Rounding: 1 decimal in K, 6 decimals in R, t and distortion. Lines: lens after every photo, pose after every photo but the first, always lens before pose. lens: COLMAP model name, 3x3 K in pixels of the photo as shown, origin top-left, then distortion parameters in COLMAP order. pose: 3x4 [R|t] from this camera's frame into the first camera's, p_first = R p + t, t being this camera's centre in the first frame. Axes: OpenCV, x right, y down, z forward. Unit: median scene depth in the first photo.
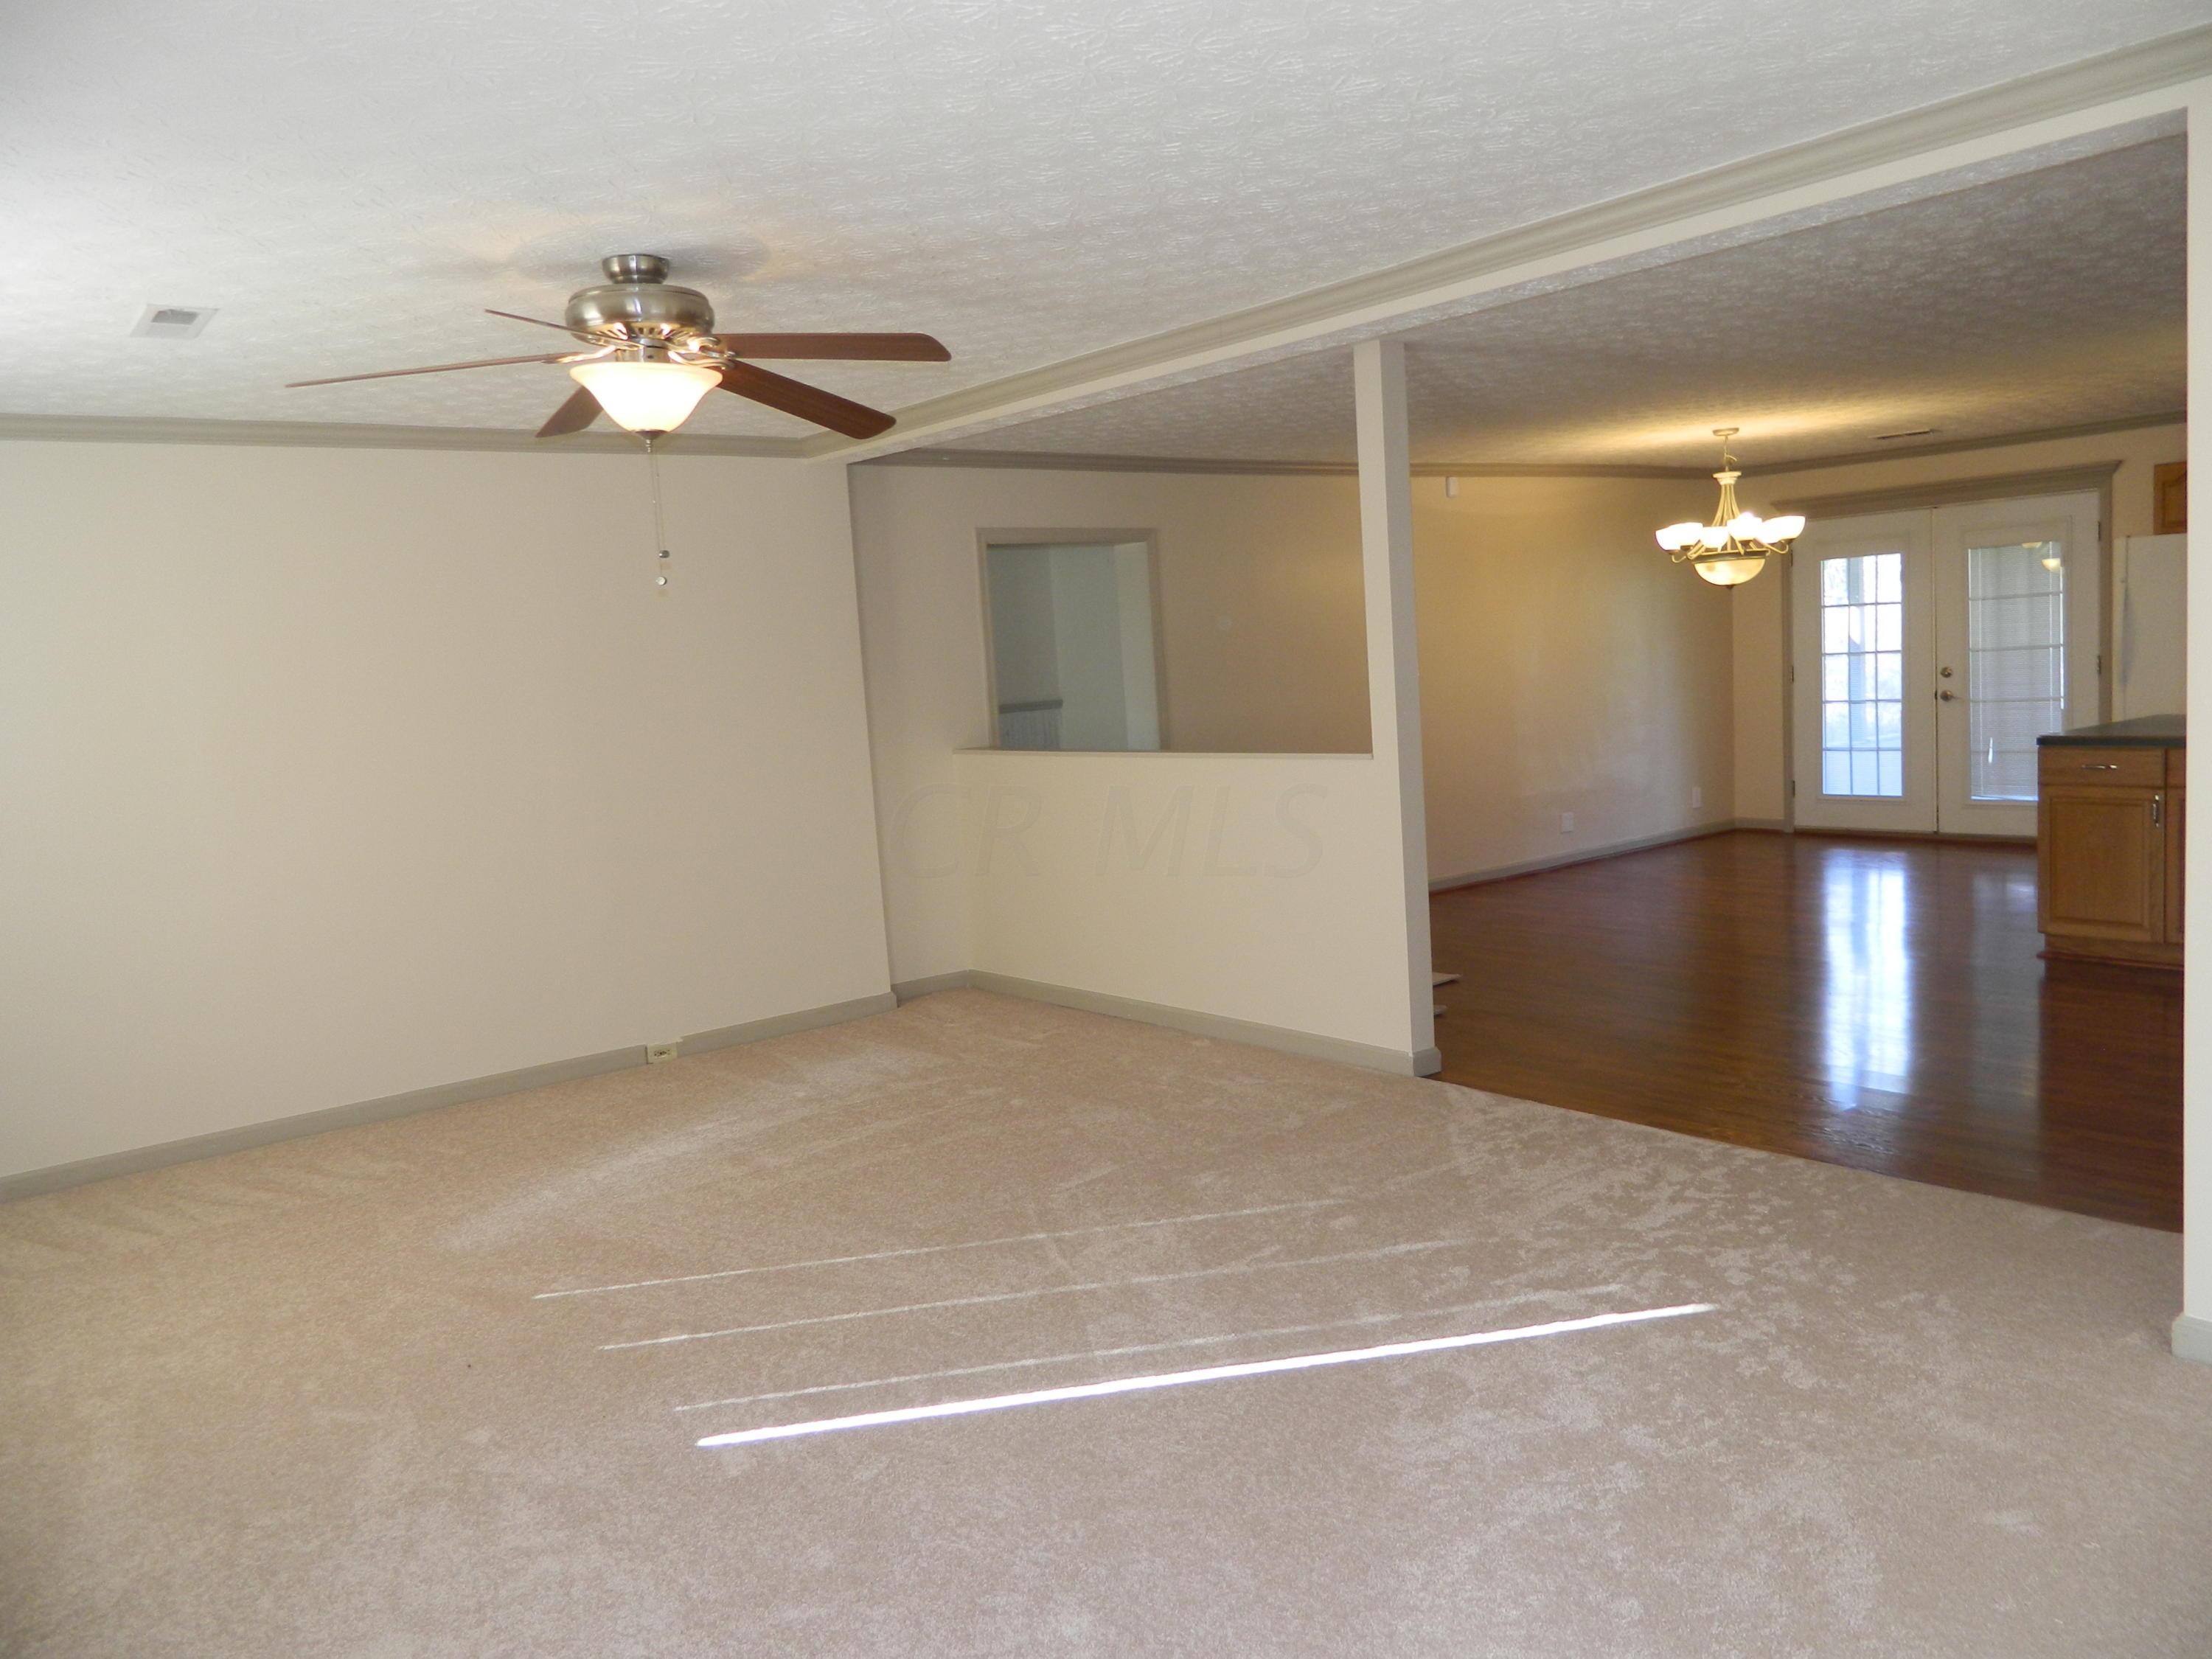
lens RADIAL K [[1656.6, 0, 1097.5], [0, 1656.6, 829.3], [0, 0, 1]] dist [0.010241, -0.029102]
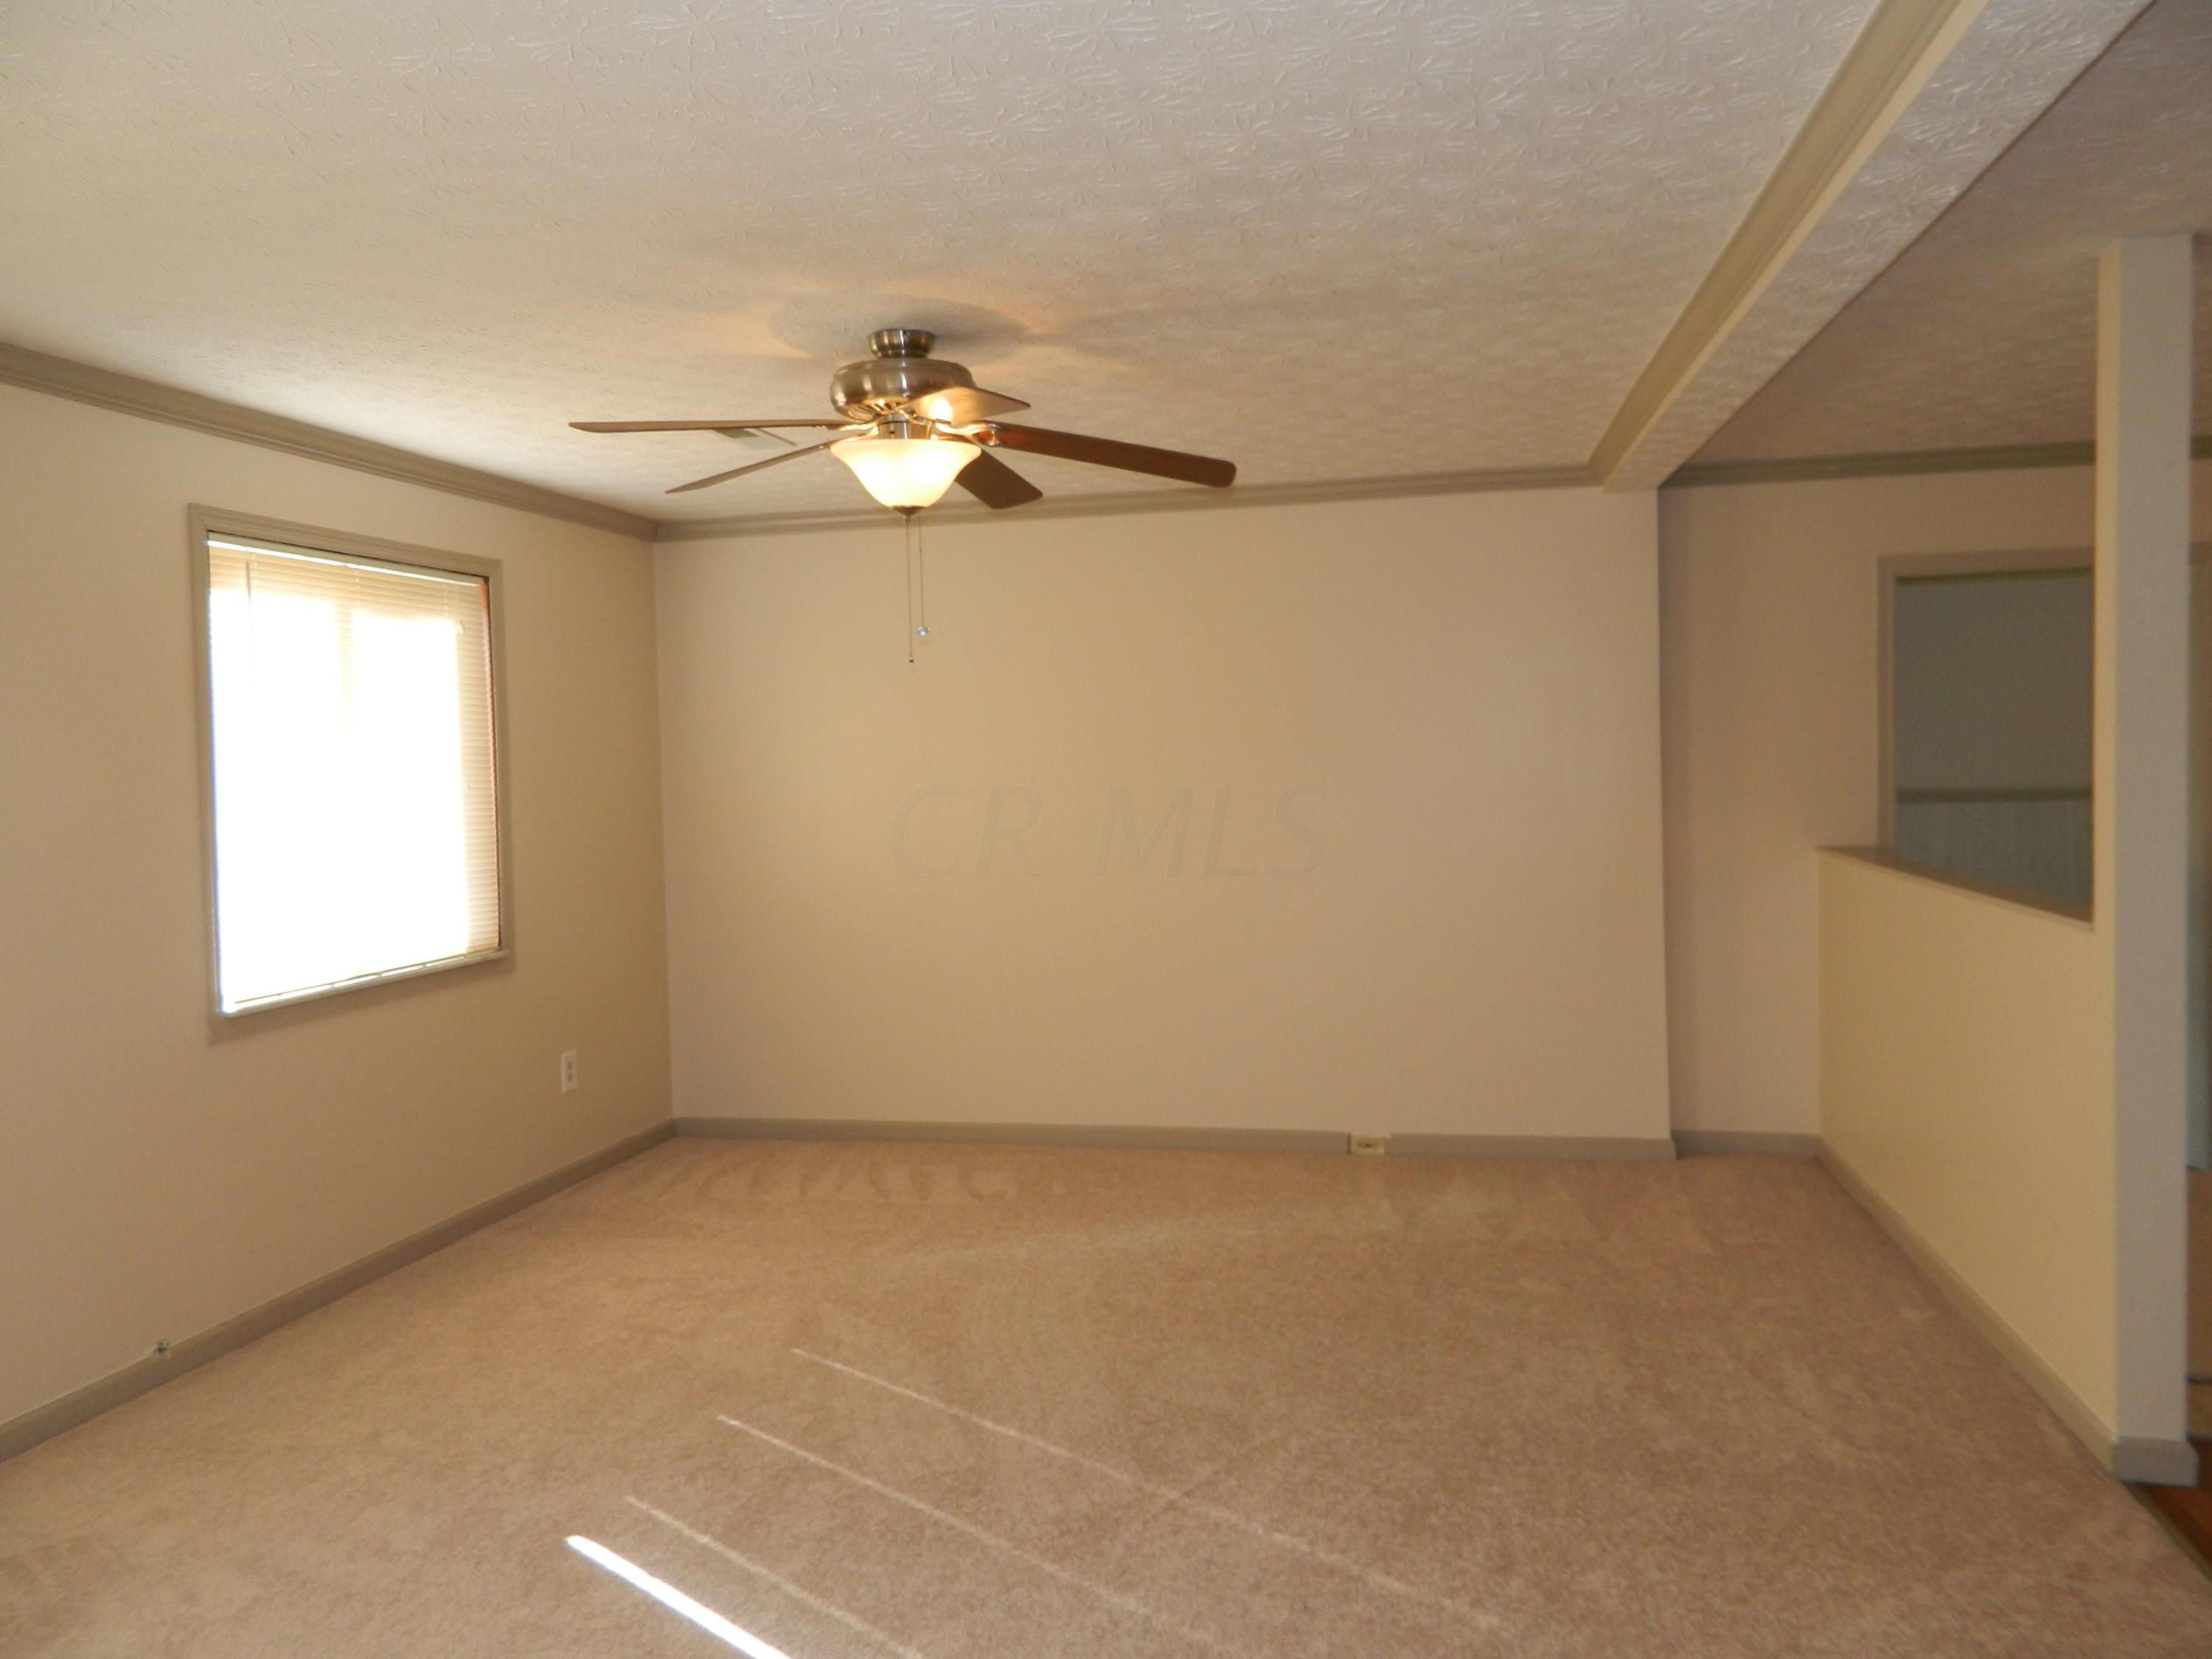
lens RADIAL K [[1656.6, 0, 1093.4], [0, 1656.6, 827.1], [0, 0, 1]] dist [0.010241, -0.029102]
pose [[0.620701, 0.080685, -0.779885, 0.430145], [-0.093147, 0.995235, 0.028830, -0.066931], [0.778495, 0.054749, 0.625259, 0.358995]]
